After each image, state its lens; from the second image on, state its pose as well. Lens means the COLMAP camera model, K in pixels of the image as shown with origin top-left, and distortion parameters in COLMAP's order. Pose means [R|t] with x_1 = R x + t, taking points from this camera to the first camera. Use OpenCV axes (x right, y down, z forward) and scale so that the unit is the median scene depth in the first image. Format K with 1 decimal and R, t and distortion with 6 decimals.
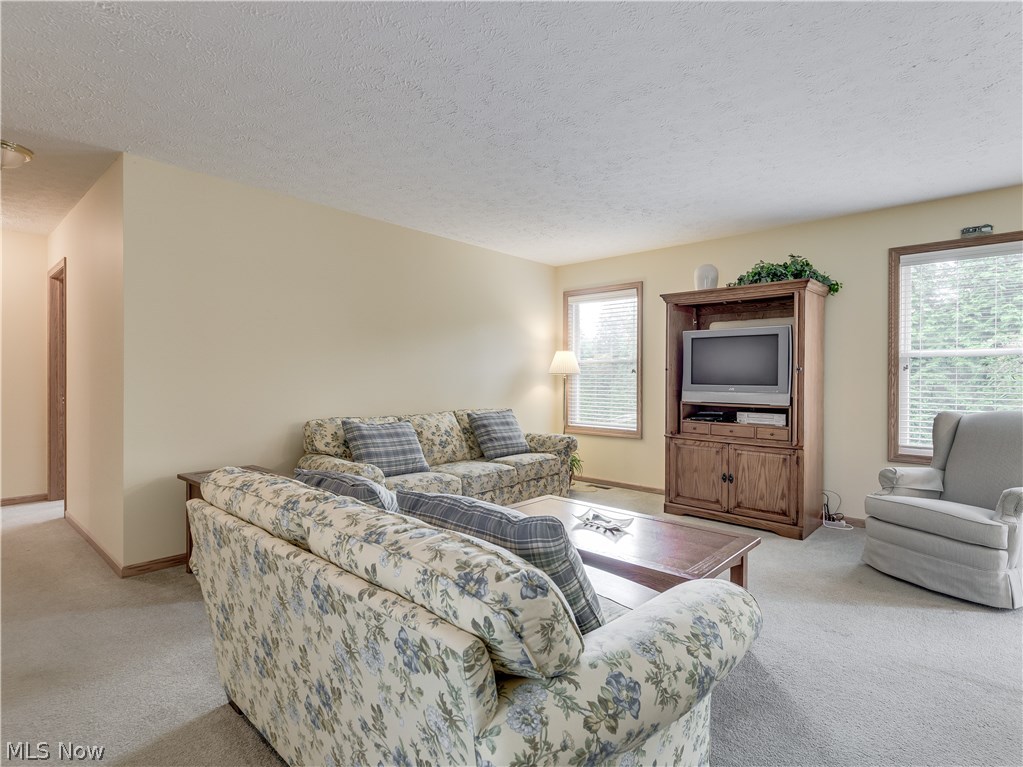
lens RADIAL K [[529.4, 0, 510.5], [0, 529.4, 382.4], [0, 0, 1]] dist [0.016088, -0.000275]
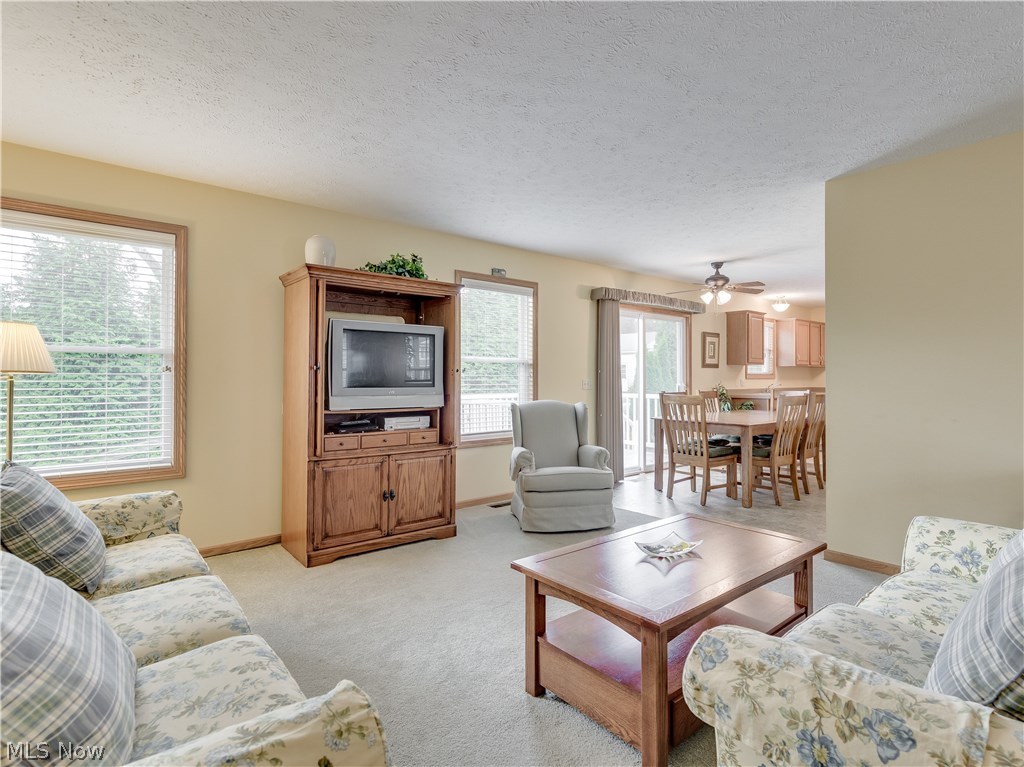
lens RADIAL K [[529.9, 0, 511.6], [0, 529.9, 374.2], [0, 0, 1]] dist [0.016088, -0.000275]
pose [[0.136036, 0.002488, 0.990701, -0.421465], [0.010128, 0.999941, -0.003902, -0.011499], [-0.990652, 0.010565, 0.136002, 0.684588]]
